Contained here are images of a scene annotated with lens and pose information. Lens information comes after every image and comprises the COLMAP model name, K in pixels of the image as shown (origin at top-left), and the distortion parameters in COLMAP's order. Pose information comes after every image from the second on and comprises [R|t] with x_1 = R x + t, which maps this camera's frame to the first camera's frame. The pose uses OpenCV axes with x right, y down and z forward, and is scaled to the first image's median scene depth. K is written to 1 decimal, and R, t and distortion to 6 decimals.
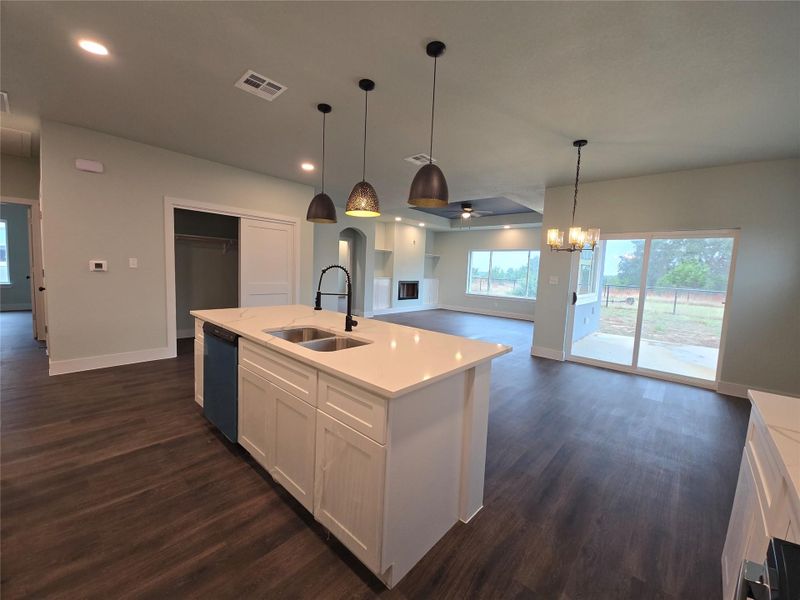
lens RADIAL K [[324.7, 0, 398.0], [0, 324.7, 298.4], [0, 0, 1]] dist [0.008127, -0.005797]
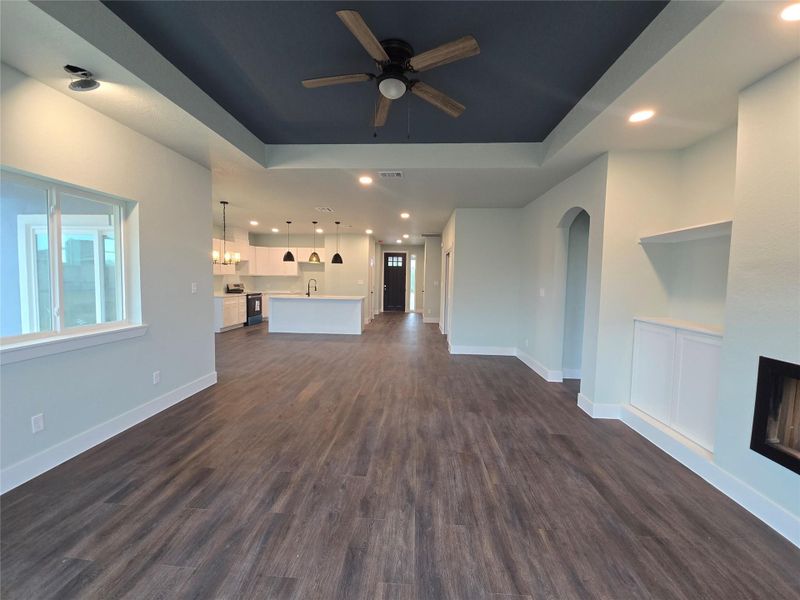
lens RADIAL K [[326.2, 0, 398.4], [0, 326.2, 296.9], [0, 0, 1]] dist [0.008922, -0.005057]
pose [[-0.778713, -0.020002, -0.627061, 1.249734], [-0.107804, 0.988891, 0.102332, -0.351634], [0.618049, 0.147287, -0.772219, 4.065777]]
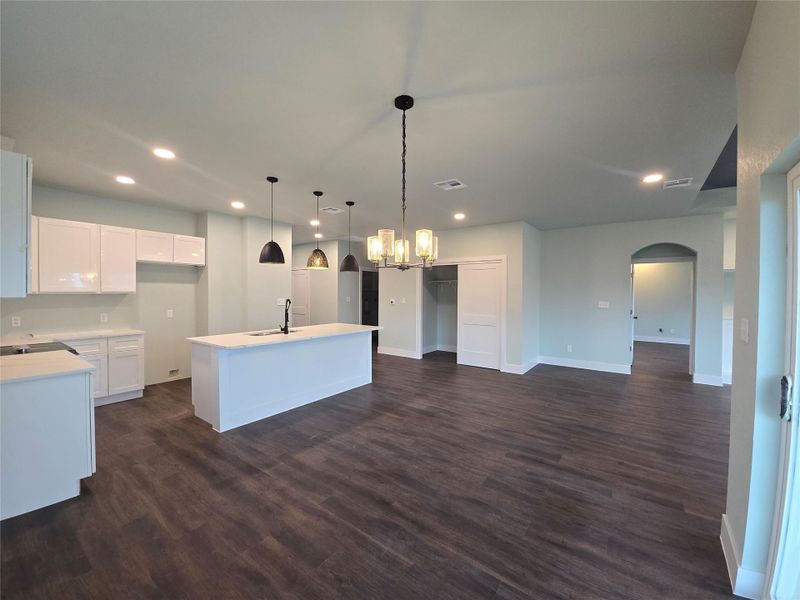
lens RADIAL K [[324.7, 0, 398.0], [0, 324.7, 298.4], [0, 0, 1]] dist [0.008127, -0.005797]
pose [[0.093154, -0.023201, -0.995381, 1.615869], [-0.092405, 0.995212, -0.031845, -0.095406], [0.991354, 0.094945, 0.090564, 1.307904]]
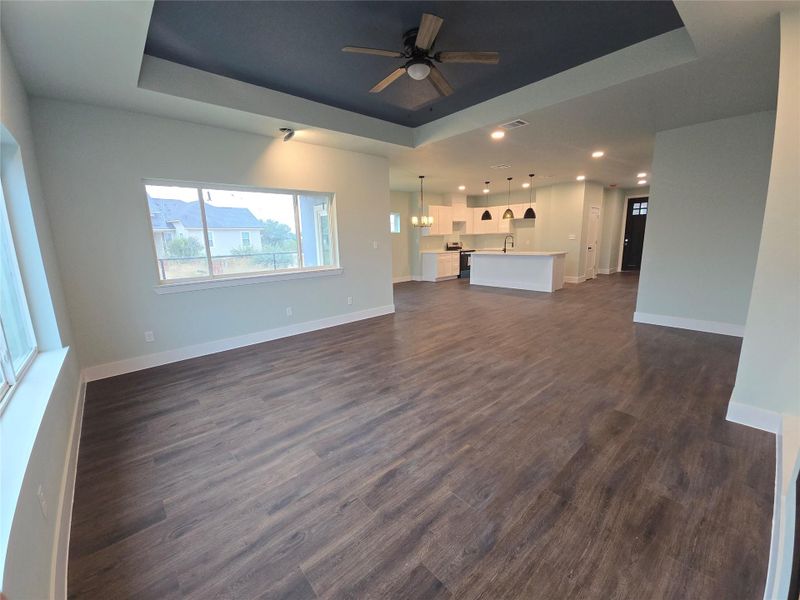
lens RADIAL K [[324.6, 0, 398.5], [0, 324.6, 297.5], [0, 0, 1]] dist [0.008687, -0.005291]
pose [[-0.993948, -0.035410, 0.103984, 0.621298], [-0.005428, 0.961296, 0.275464, -0.406671], [-0.109713, 0.273233, -0.955671, 4.518925]]
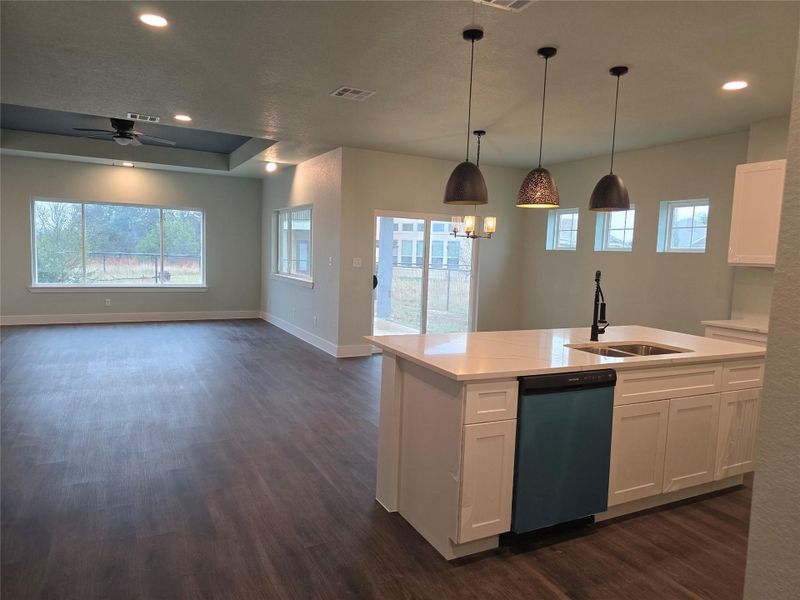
lens RADIAL K [[533.7, 0, 403.2], [0, 533.7, 300.6], [0, 0, 1]] dist [0.068531, -0.067144]
pose [[0.345171, -0.116313, 0.931305, -1.589458], [0.064108, 0.992895, 0.100245, -0.184395], [-0.936348, 0.025102, 0.350175, 0.870263]]
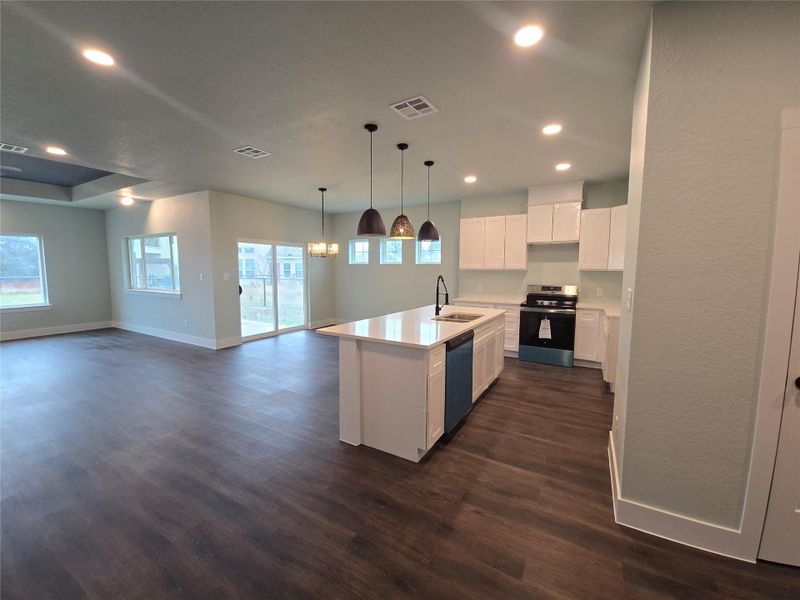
lens RADIAL K [[324.7, 0, 398.0], [0, 324.7, 298.4], [0, 0, 1]] dist [0.008127, -0.005797]
pose [[-0.199958, -0.133381, 0.970683, -1.533362], [0.075556, 0.985642, 0.151000, -0.223632], [-0.976887, 0.103534, -0.187009, 1.342444]]
